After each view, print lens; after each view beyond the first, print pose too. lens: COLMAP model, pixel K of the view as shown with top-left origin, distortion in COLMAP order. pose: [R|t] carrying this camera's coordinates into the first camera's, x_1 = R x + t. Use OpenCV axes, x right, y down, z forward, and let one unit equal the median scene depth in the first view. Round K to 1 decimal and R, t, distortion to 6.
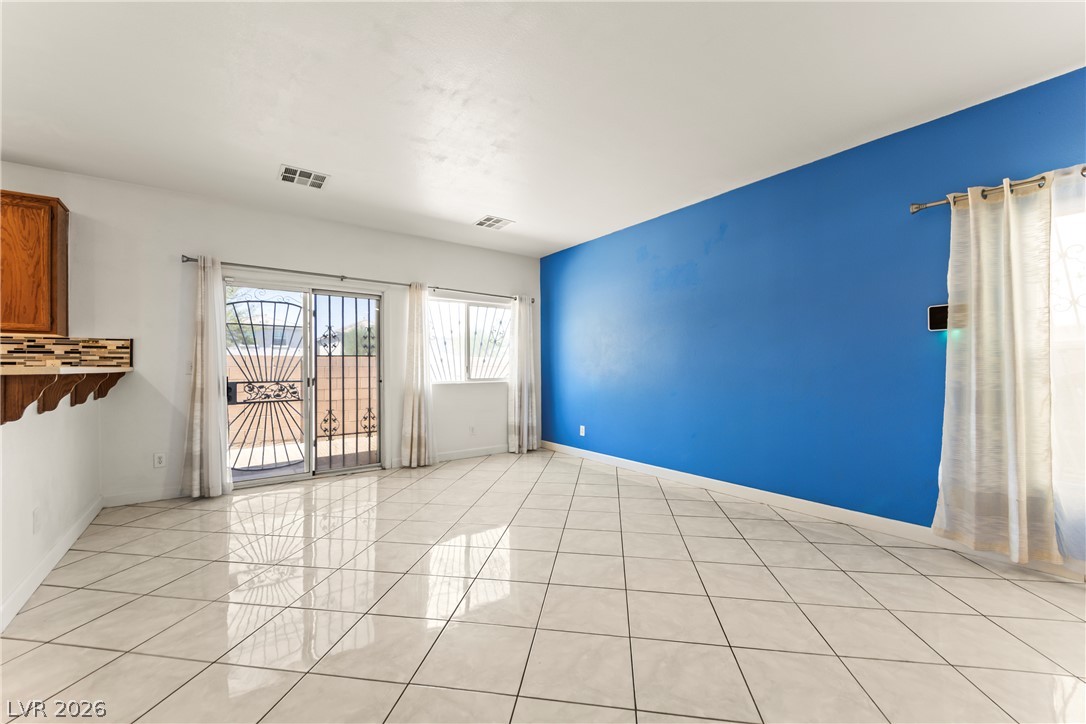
lens RADIAL K [[434.4, 0, 541.4], [0, 434.4, 368.9], [0, 0, 1]] dist [0.010186, -0.008098]
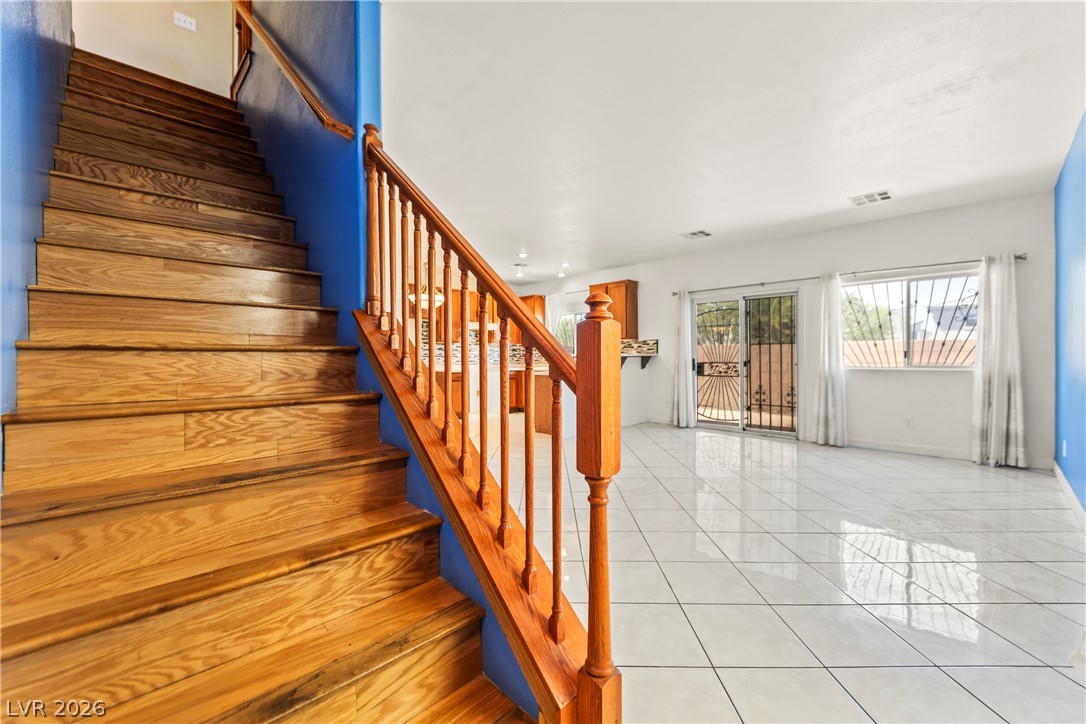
lens RADIAL K [[434.4, 0, 545.6], [0, 434.4, 359.4], [0, 0, 1]] dist [0.010186, -0.008098]
pose [[0.134819, 0.006703, -0.990848, 0.962785], [0.001495, 0.999975, 0.006969, 0.008091], [0.990869, -0.002421, 0.134805, 0.241489]]
